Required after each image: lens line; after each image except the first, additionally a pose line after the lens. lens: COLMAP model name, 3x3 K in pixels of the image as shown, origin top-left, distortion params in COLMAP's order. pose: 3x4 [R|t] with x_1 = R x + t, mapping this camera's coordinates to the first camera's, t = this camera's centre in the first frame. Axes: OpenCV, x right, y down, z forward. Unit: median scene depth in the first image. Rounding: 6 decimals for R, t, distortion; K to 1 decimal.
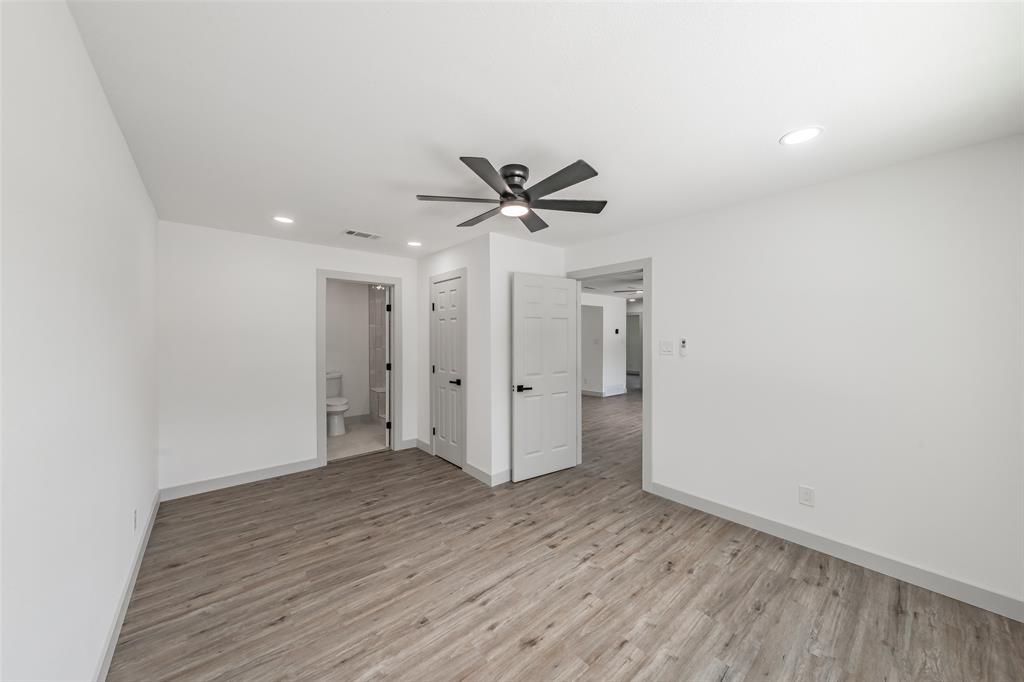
lens RADIAL K [[354.9, 0, 491.2], [0, 354.9, 333.4], [0, 0, 1]] dist [0.001236, 0.000000]
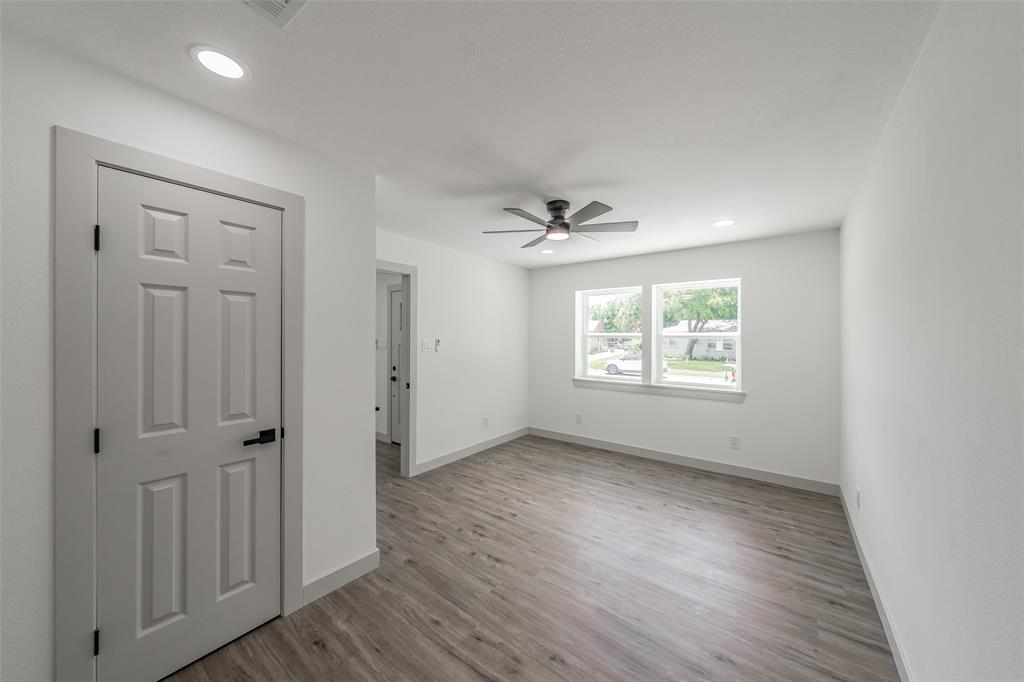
lens RADIAL K [[363.1, 0, 509.9], [0, 363.1, 338.2], [0, 0, 1]] dist [-0.000910, -0.000042]
pose [[-0.242215, -0.003171, 0.970217, -0.927624], [-0.016354, 0.999866, -0.000815, 0.000471], [-0.970085, -0.016065, -0.242235, 1.205142]]
